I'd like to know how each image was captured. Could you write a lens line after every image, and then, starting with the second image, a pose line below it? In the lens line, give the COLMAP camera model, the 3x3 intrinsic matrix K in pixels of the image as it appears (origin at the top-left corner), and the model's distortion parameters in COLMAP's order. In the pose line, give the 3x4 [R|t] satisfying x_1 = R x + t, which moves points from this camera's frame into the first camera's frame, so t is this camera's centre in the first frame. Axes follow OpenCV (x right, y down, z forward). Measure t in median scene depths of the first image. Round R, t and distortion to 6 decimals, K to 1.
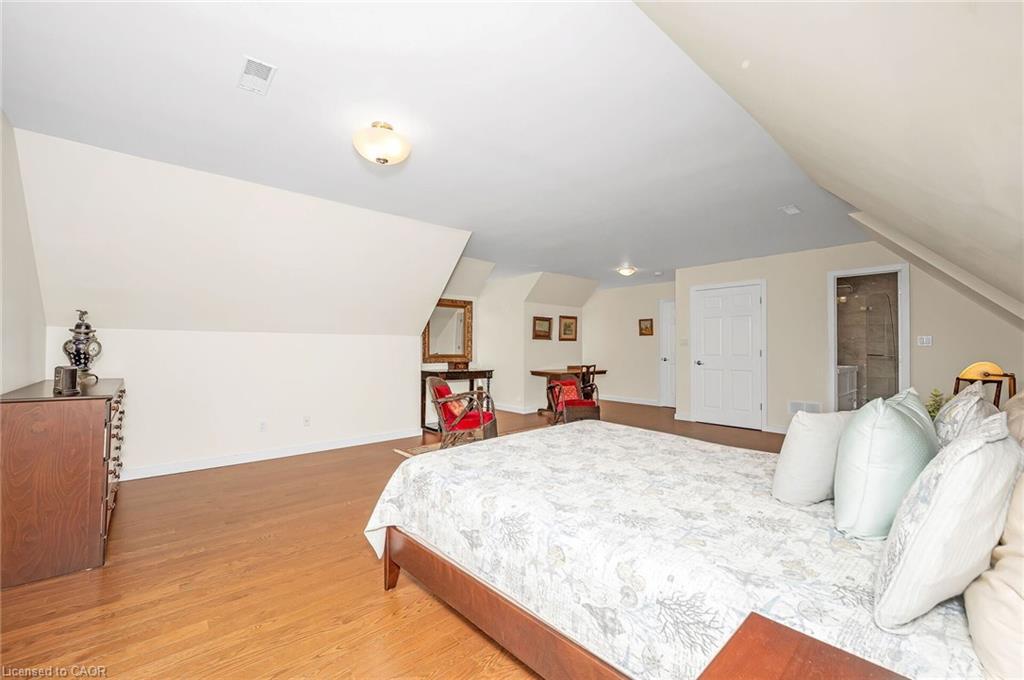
lens RADIAL K [[409.4, 0, 512.5], [0, 409.4, 341.1], [0, 0, 1]] dist [-0.002211, -0.000260]
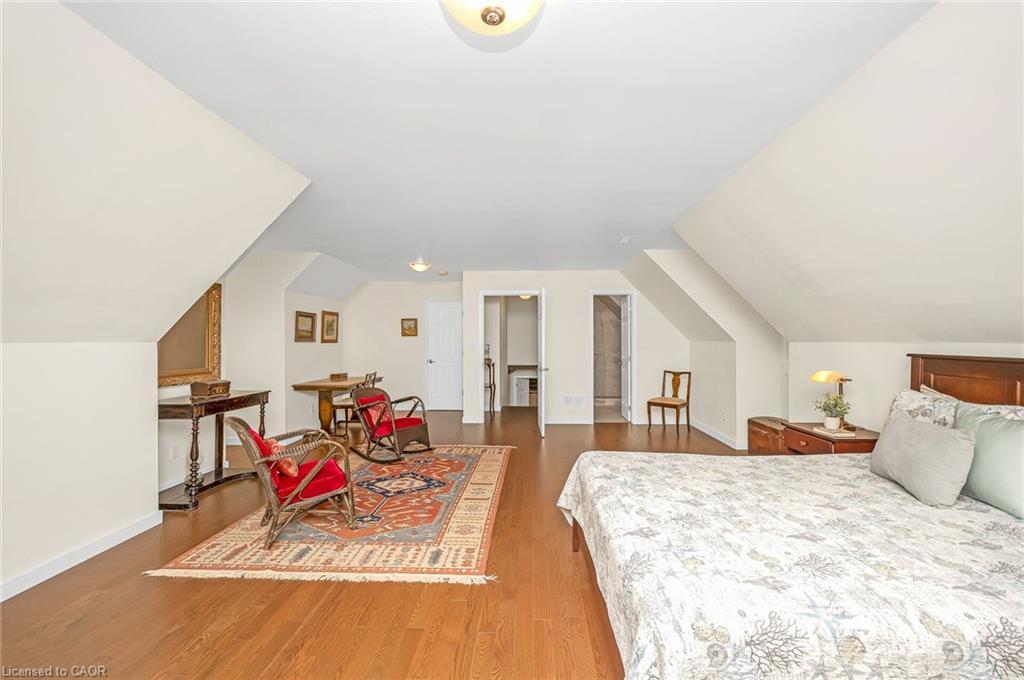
lens RADIAL K [[411.8, 0, 514.5], [0, 411.8, 327.6], [0, 0, 1]] dist [0.027918, -0.014970]
pose [[0.706253, 0.020389, 0.707665, -0.199745], [-0.006619, 0.999732, -0.022198, -0.016113], [-0.707928, 0.010994, 0.706199, 0.189576]]
